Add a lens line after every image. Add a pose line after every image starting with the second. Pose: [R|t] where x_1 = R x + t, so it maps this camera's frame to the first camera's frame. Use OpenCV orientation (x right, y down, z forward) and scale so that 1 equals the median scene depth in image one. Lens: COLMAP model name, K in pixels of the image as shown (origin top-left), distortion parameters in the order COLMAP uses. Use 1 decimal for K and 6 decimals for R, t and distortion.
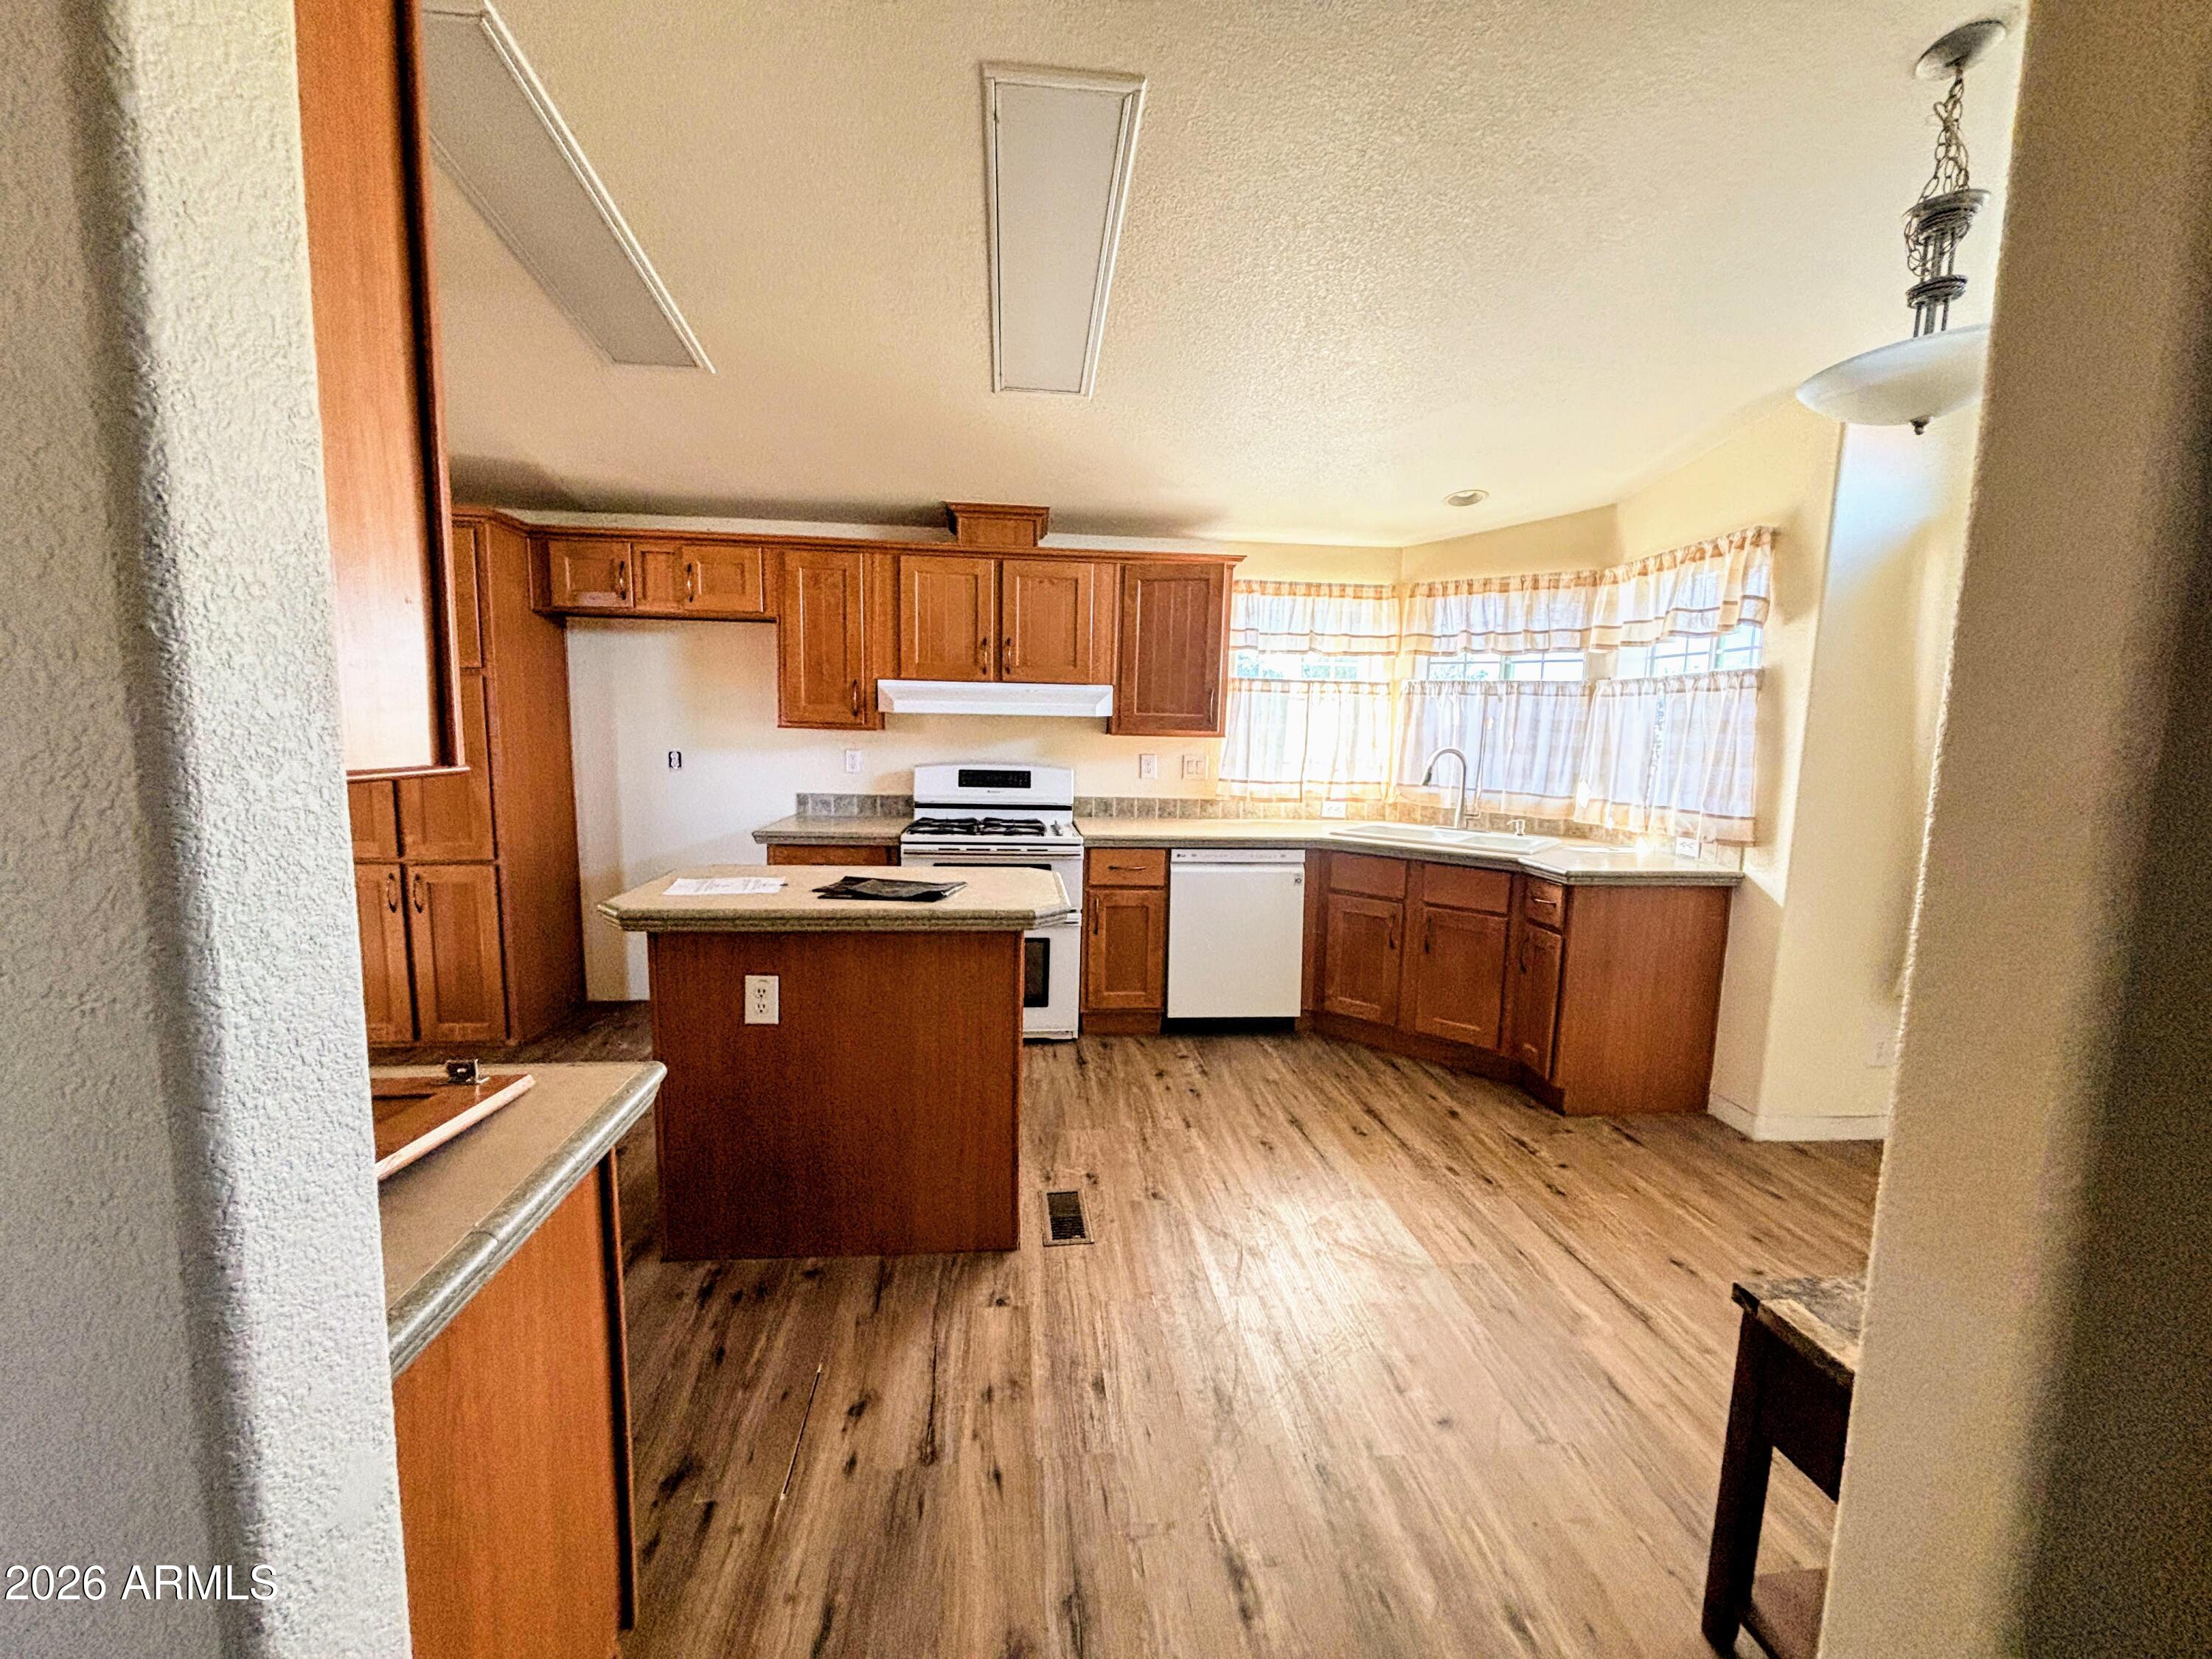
lens RADIAL K [[898.8, 0, 1099.9], [0, 898.8, 830.1], [0, 0, 1]] dist [-0.005166, 0.002639]
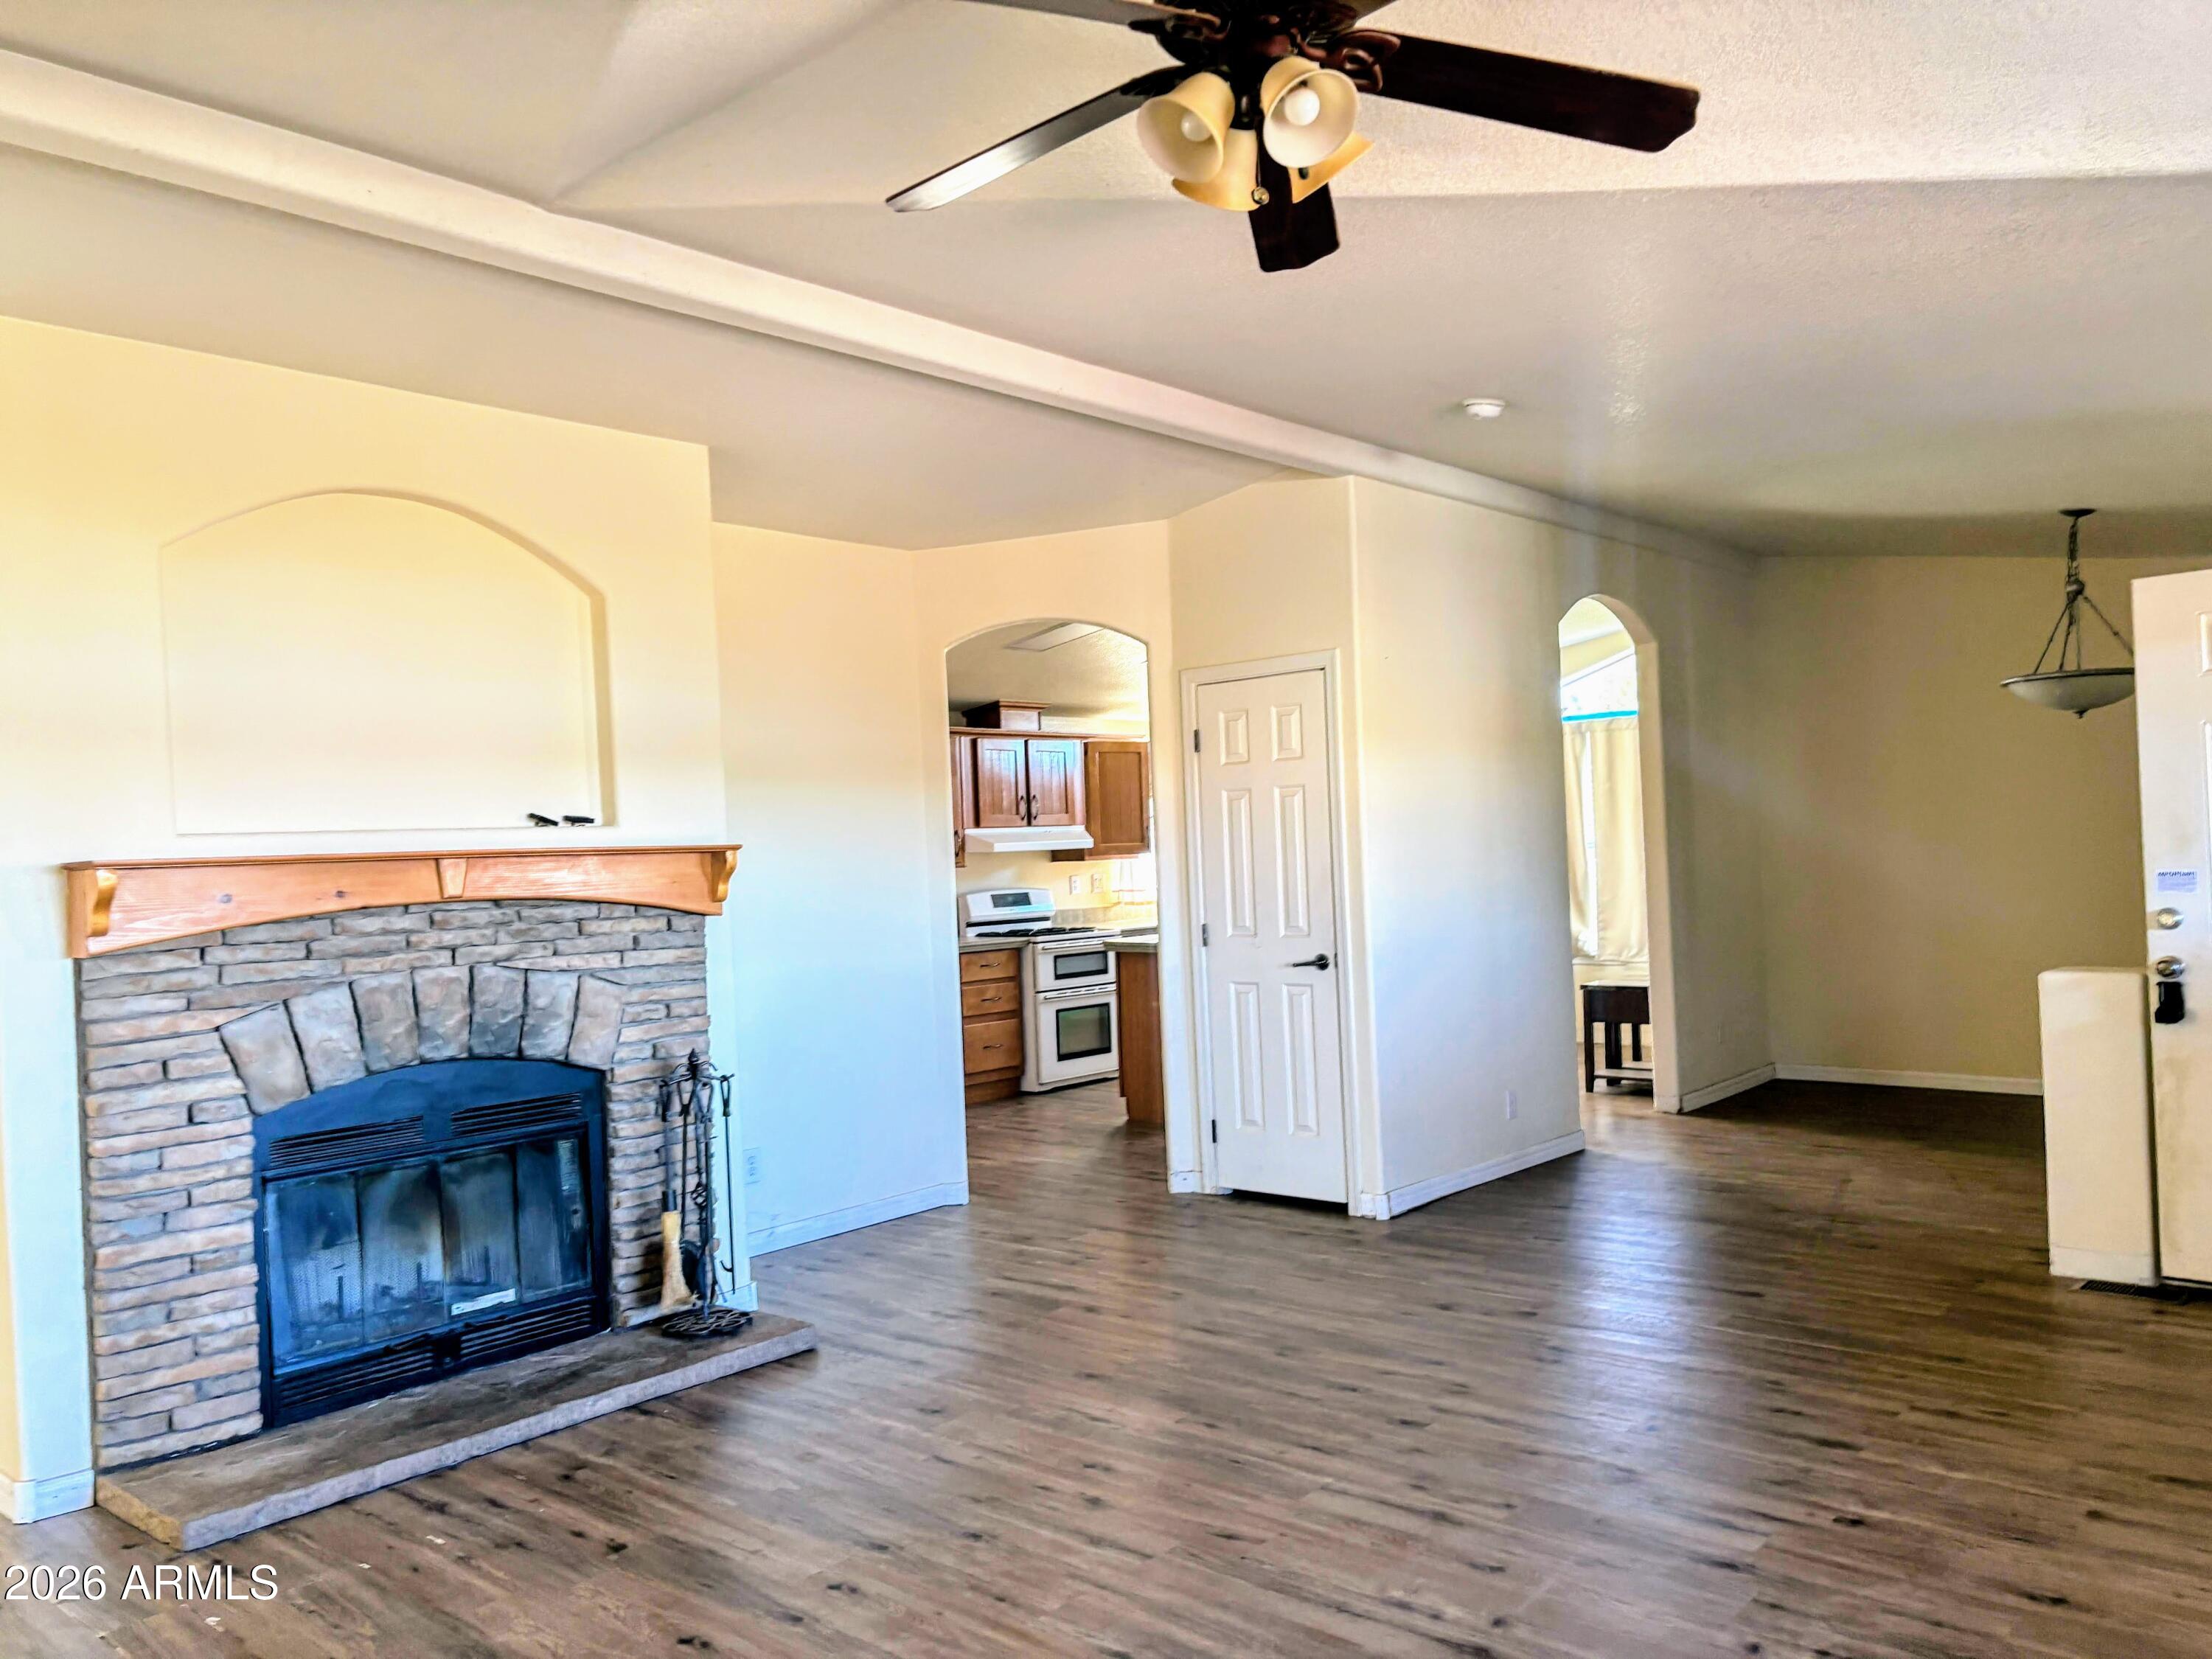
lens RADIAL K [[1673.7, 0, 1083.8], [0, 1673.7, 854.5], [0, 0, 1]] dist [-0.008379, 0.055155]
pose [[0.747239, -0.055579, 0.662228, -1.819742], [0.135746, 0.988251, -0.070230, 0.068611], [-0.650544, 0.142373, 0.746004, -0.985829]]
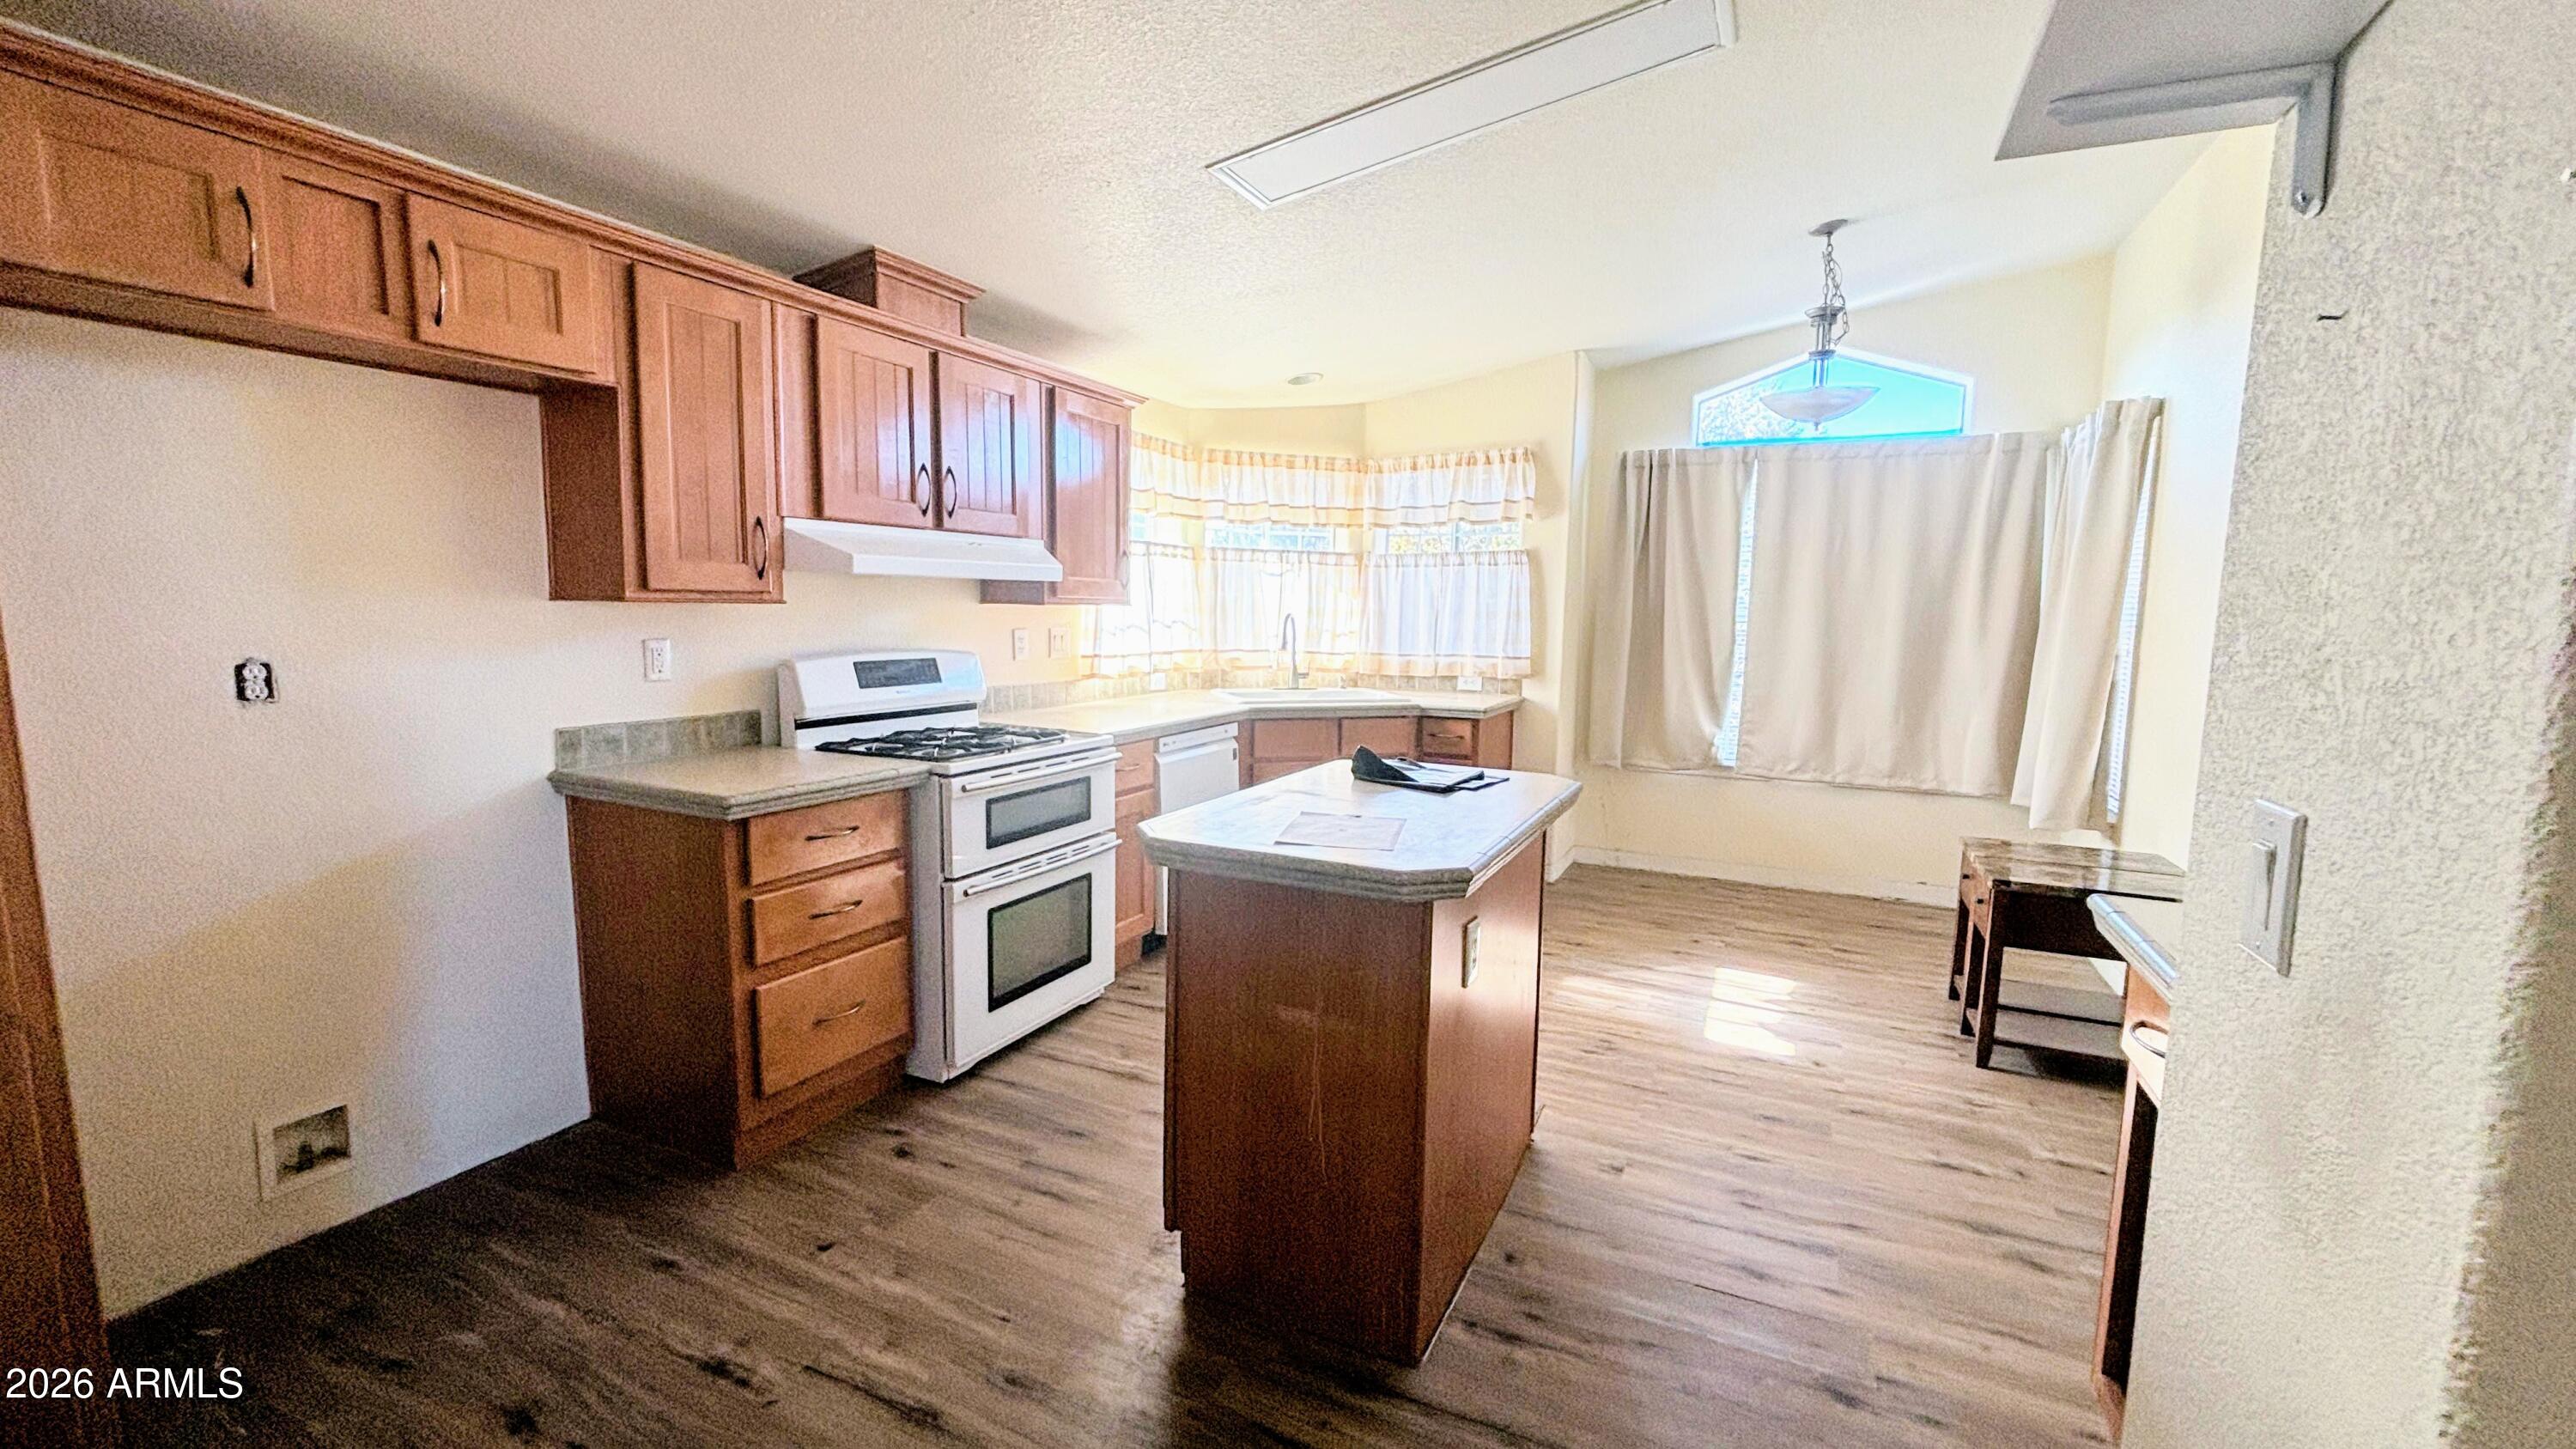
lens RADIAL K [[1037.8, 0, 1288.0], [0, 1037.8, 724.5], [0, 0, 1]] dist [0.000956, -0.000035]
pose [[0.532037, -0.111913, 0.839293, -0.689026], [0.101350, 0.992518, 0.068097, -0.047110], [-0.840634, 0.048832, 0.539398, 0.369208]]
